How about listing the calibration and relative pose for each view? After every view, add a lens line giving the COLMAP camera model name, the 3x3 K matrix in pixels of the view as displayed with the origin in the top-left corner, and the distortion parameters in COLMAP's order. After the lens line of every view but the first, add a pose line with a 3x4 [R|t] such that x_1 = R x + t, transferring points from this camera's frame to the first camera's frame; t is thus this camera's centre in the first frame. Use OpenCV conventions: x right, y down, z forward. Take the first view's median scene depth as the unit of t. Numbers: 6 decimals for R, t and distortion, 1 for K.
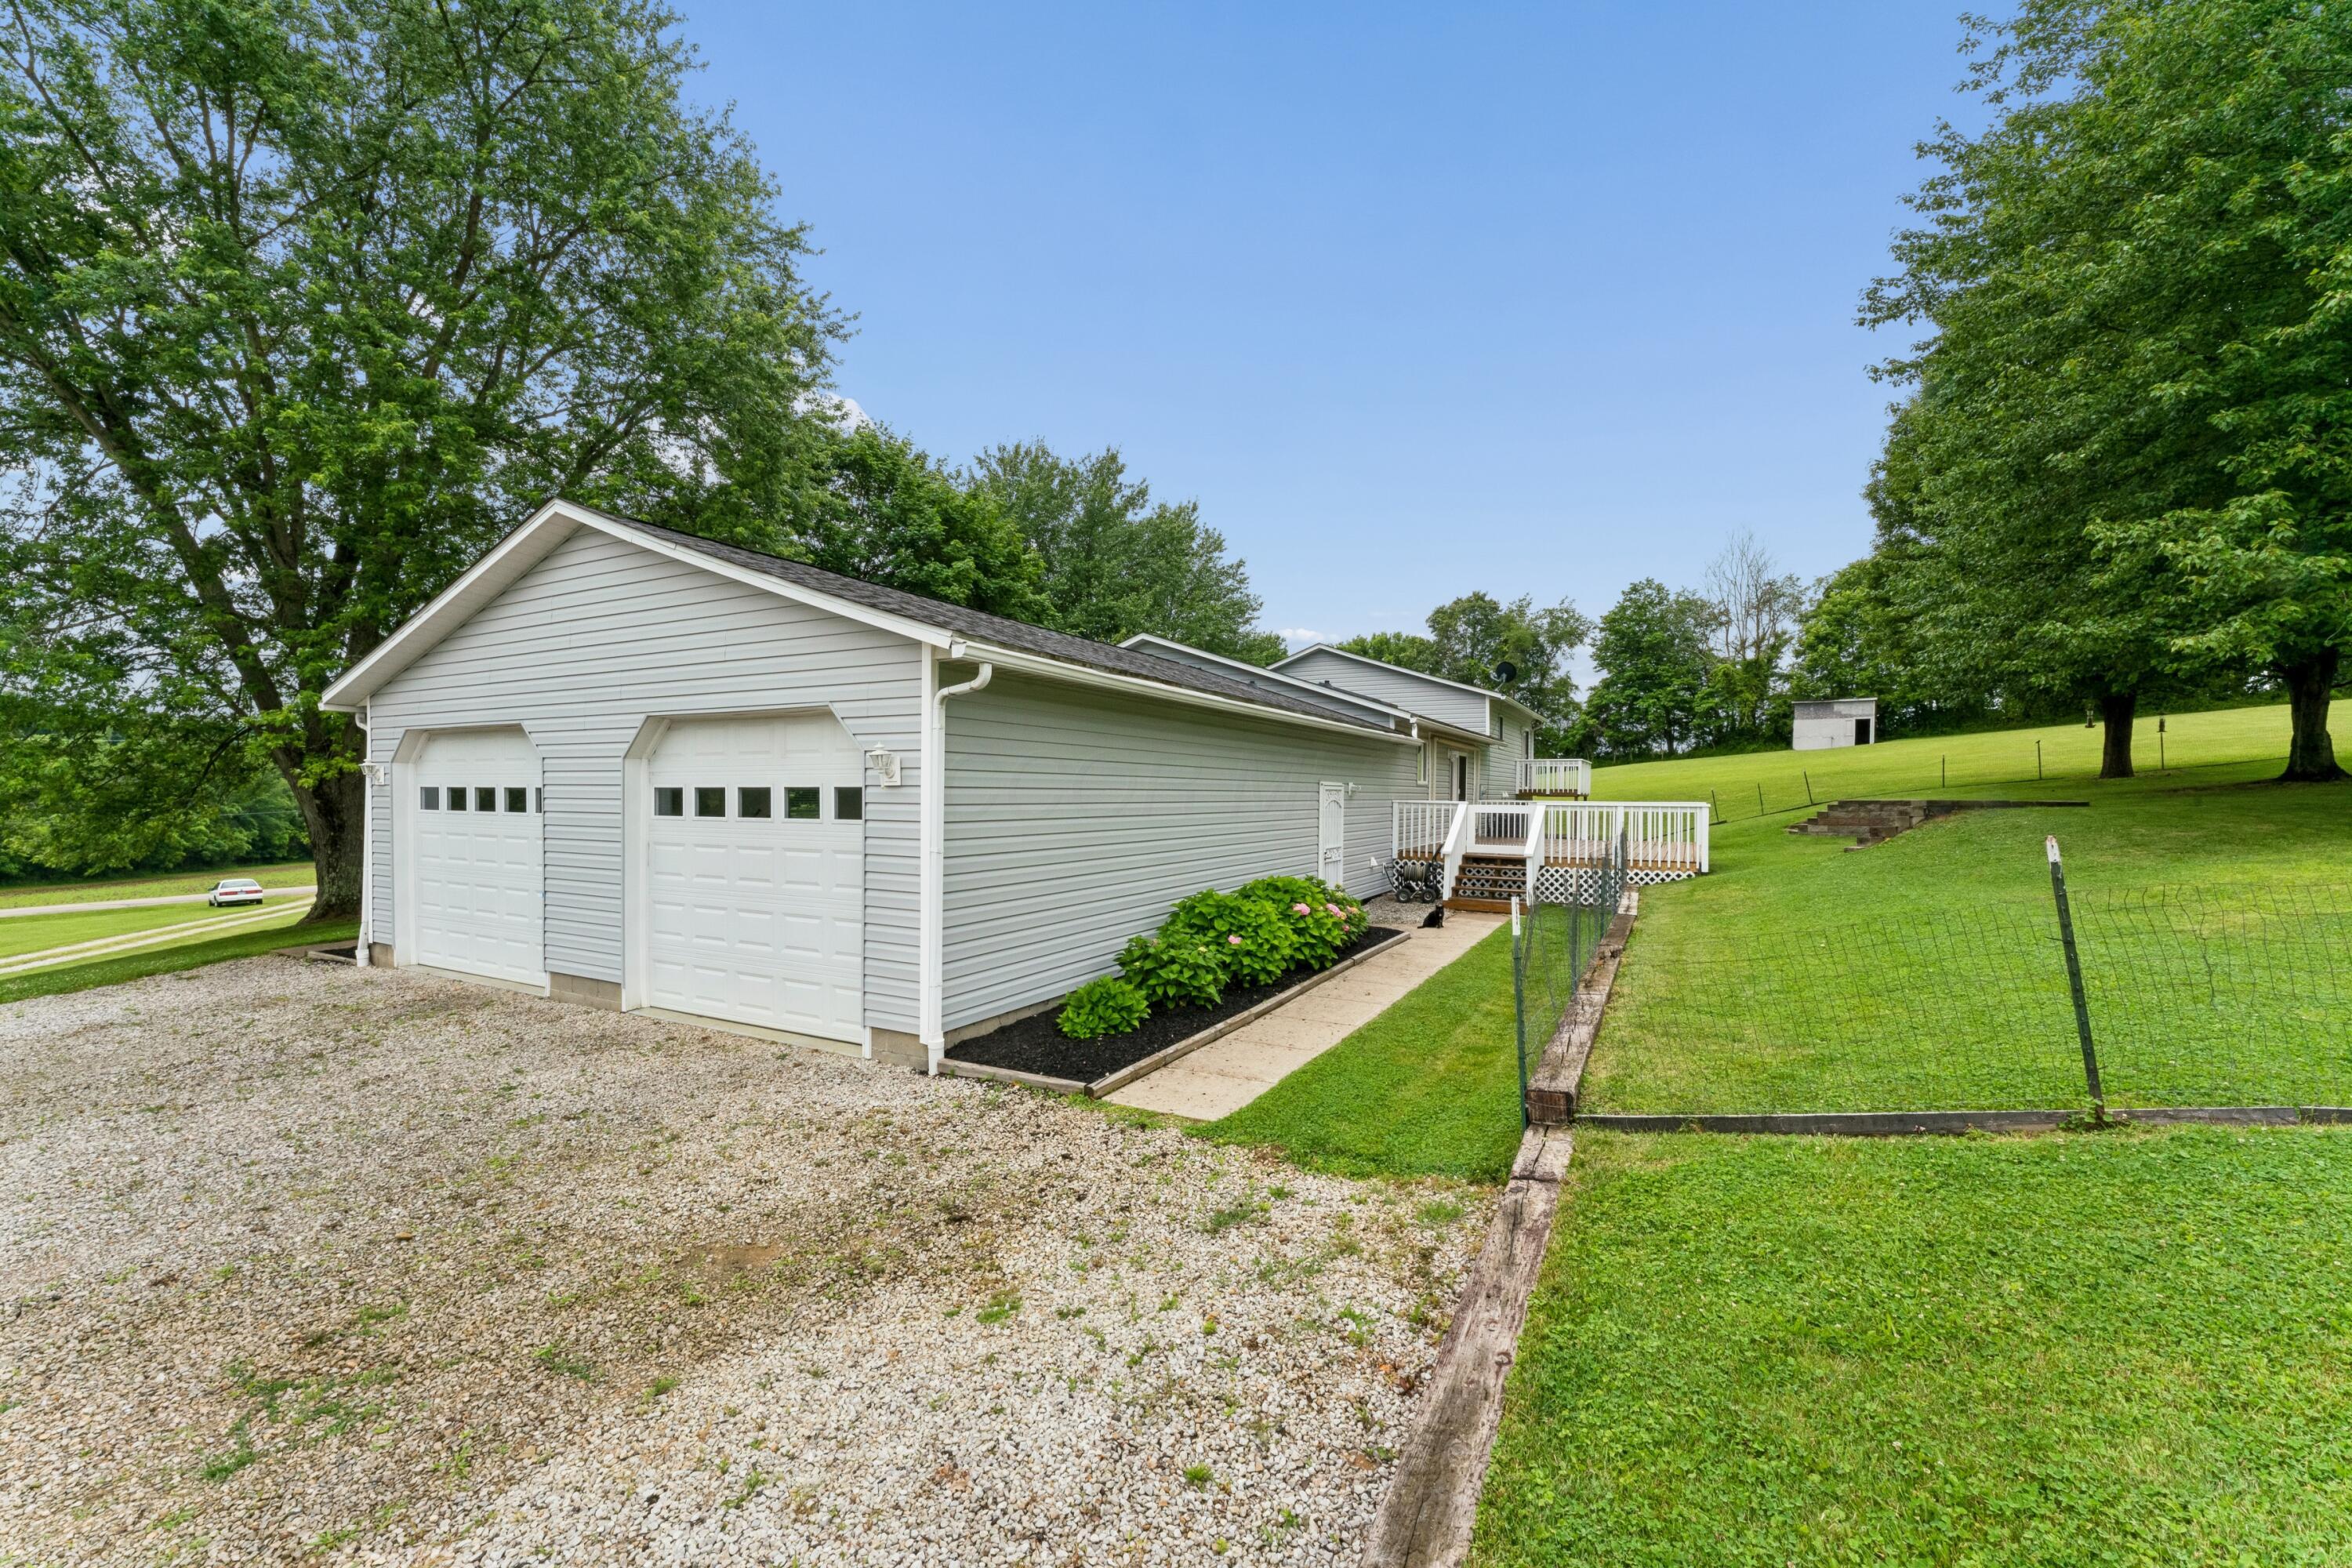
lens RADIAL K [[952.5, 0, 1173.2], [0, 952.5, 796.3], [0, 0, 1]] dist [0.003928, 0.000714]
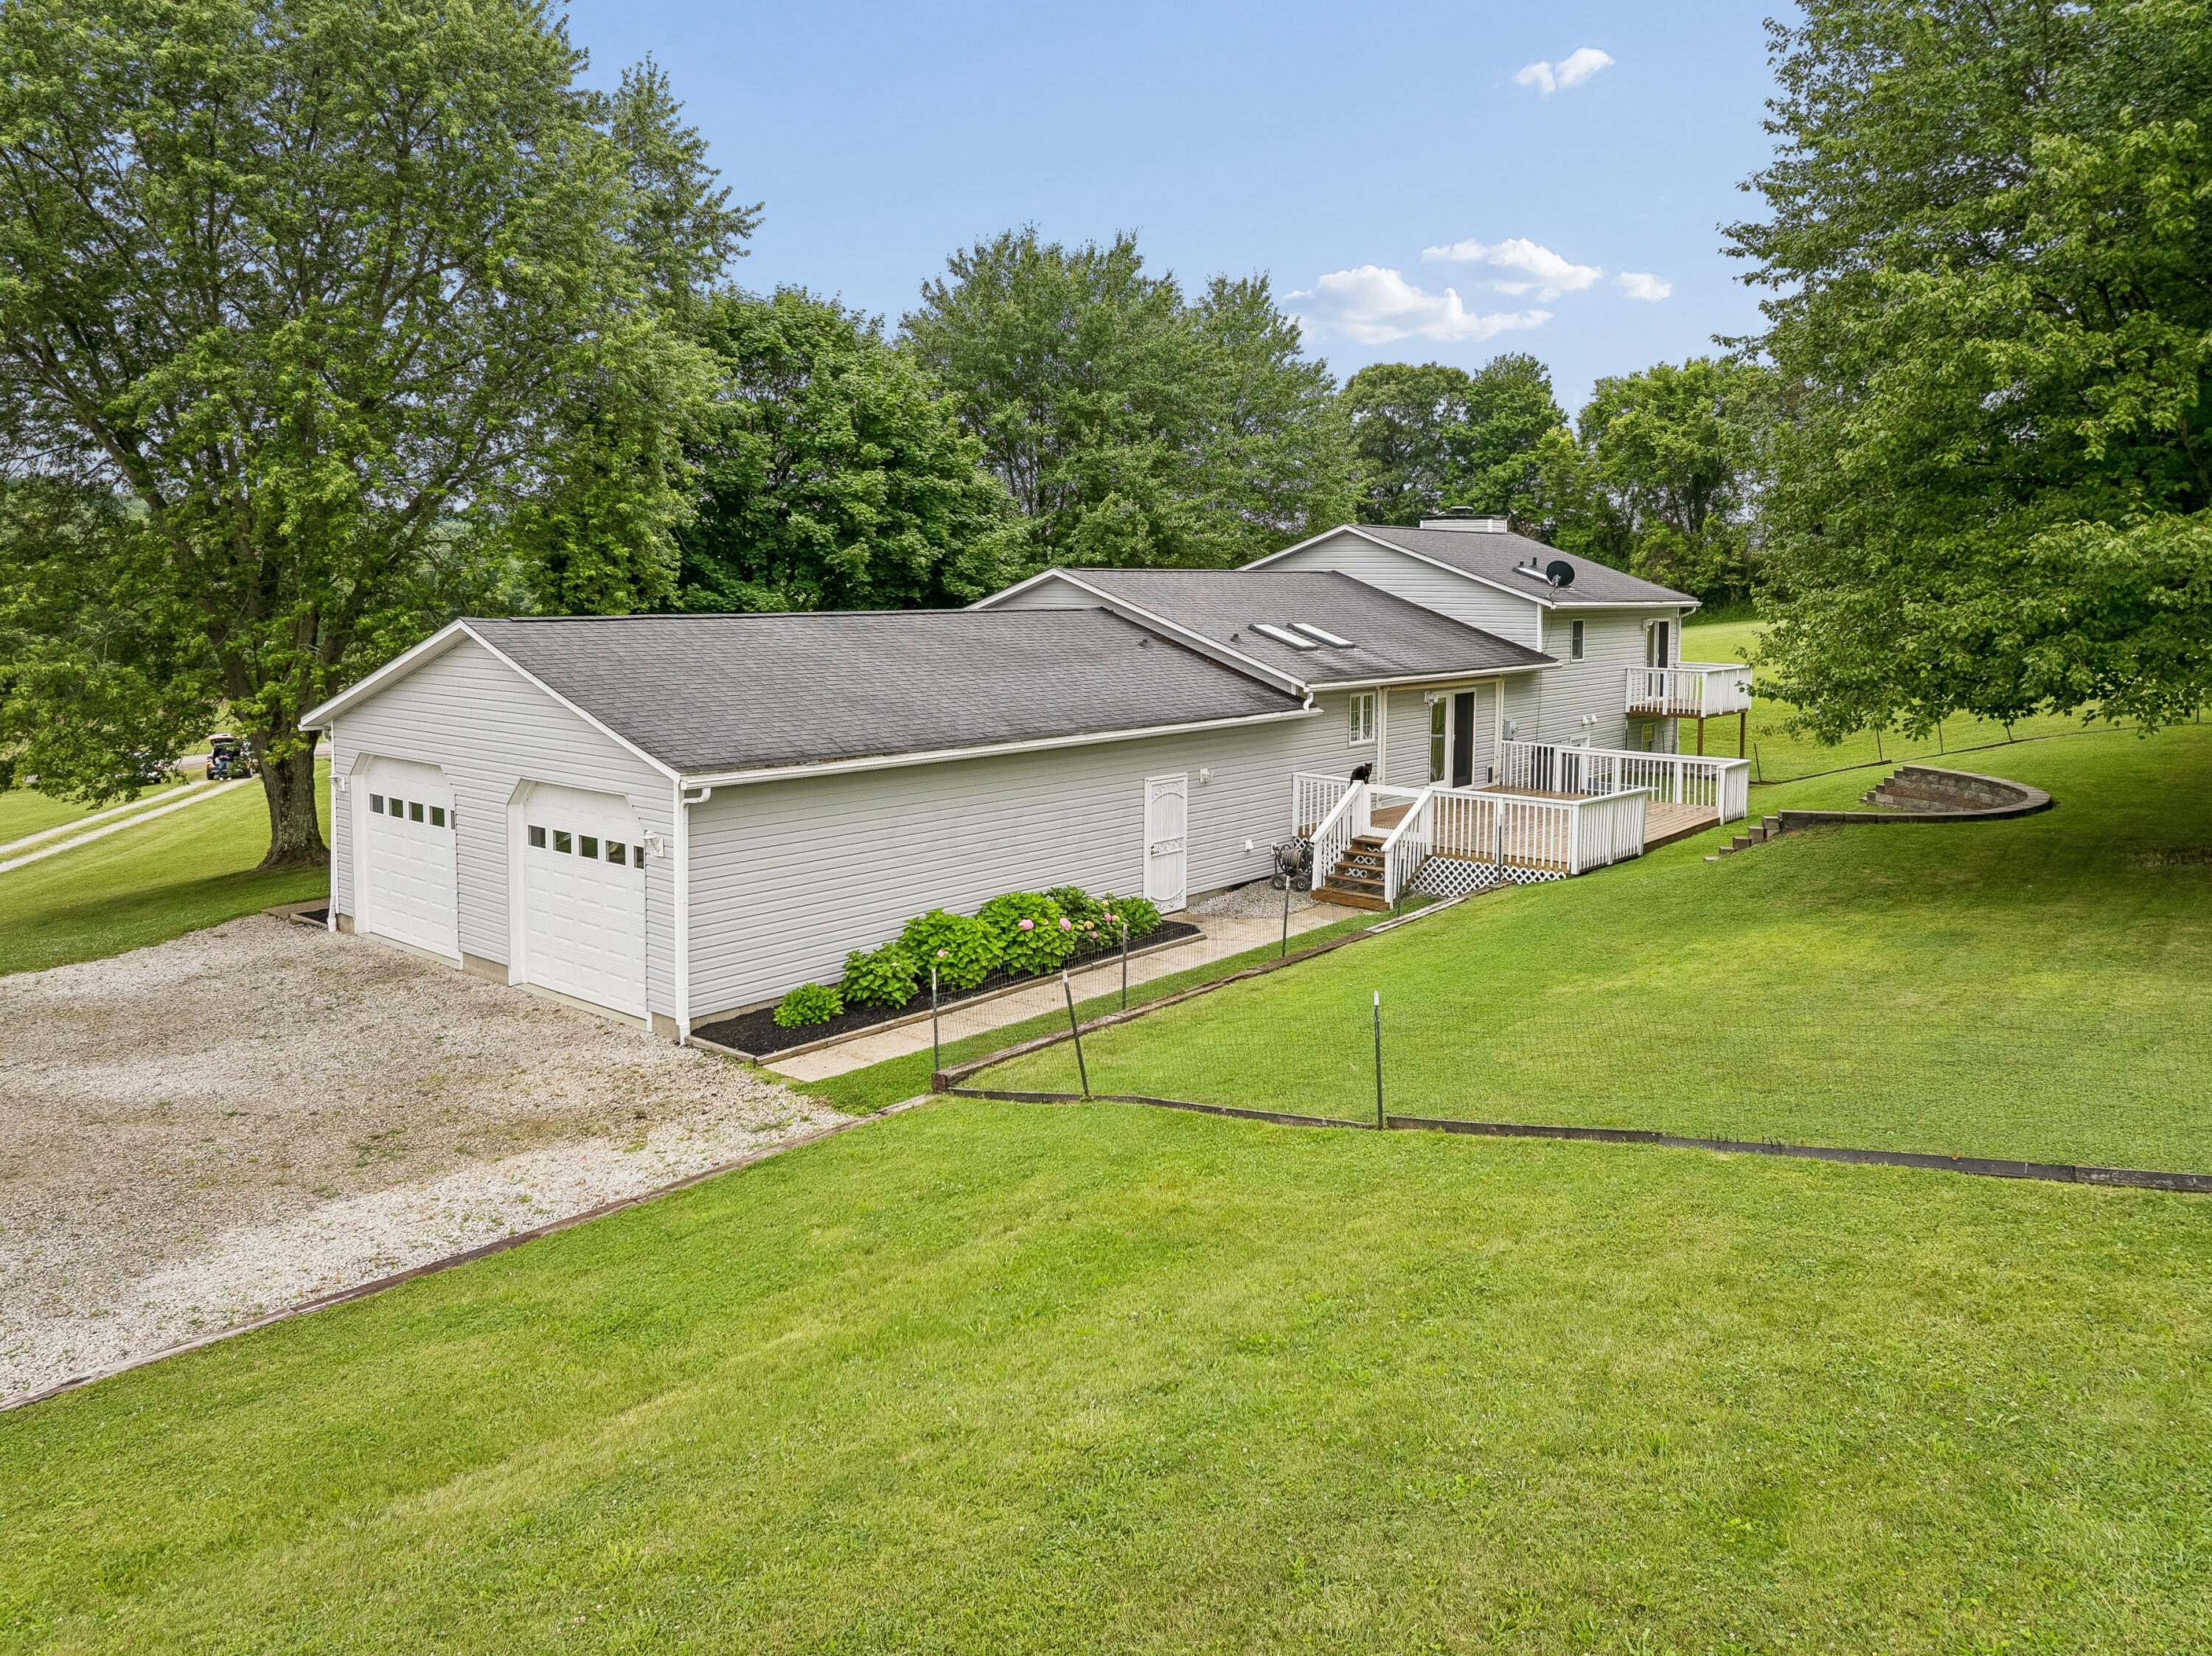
lens RADIAL K [[1592.9, 0, 1111.7], [0, 1592.9, 656.0], [0, 0, 1]] dist [-0.016058, -0.006502]
pose [[0.980807, 0.009274, -0.194761, 0.807002], [-0.000909, 0.999075, 0.042998, -0.392162], [0.194980, -0.041996, 0.979908, -1.189886]]
